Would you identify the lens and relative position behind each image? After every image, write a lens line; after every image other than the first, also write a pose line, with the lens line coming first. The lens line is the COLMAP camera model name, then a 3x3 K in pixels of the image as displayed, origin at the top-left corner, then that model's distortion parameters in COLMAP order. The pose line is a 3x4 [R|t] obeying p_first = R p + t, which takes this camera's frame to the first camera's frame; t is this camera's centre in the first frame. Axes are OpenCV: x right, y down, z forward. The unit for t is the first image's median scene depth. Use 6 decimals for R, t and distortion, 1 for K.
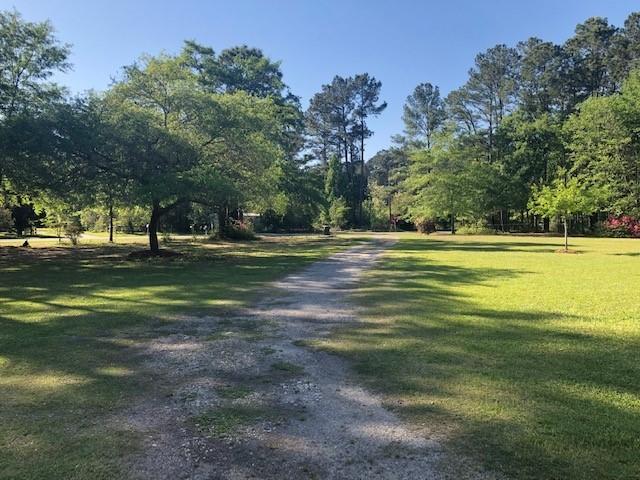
lens RADIAL K [[535.5, 0, 321.0], [0, 535.5, 238.0], [0, 0, 1]] dist [0.033757, 0.004367]
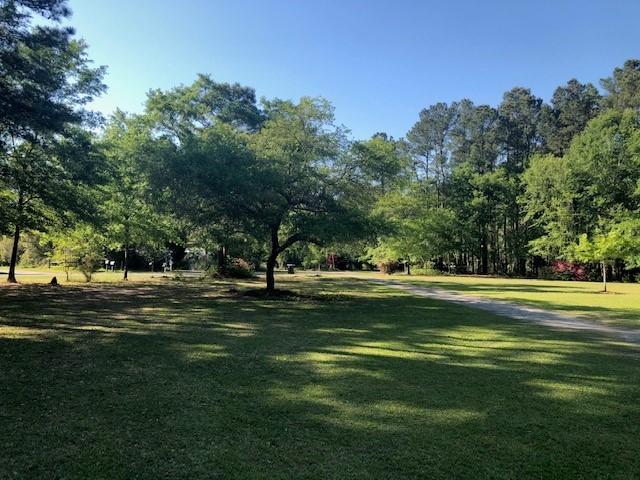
lens RADIAL K [[535.5, 0, 319.8], [0, 535.5, 239.9], [0, 0, 1]] dist [0.033757, 0.004367]
pose [[0.973573, 0.028276, 0.226617, -0.146362], [-0.012688, 0.997470, -0.069950, -0.000276], [-0.228022, 0.065227, 0.971469, 0.010019]]
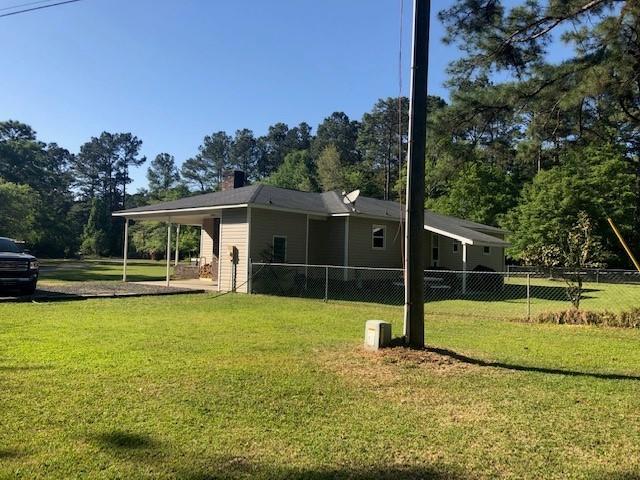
lens RADIAL K [[535.5, 0, 315.4], [0, 535.5, 239.4], [0, 0, 1]] dist [0.033757, 0.004367]
pose [[0.933097, 0.043519, 0.356983, 0.064848], [-0.024126, 0.997990, -0.058601, 0.008071], [-0.358816, 0.046068, 0.932271, -0.407433]]
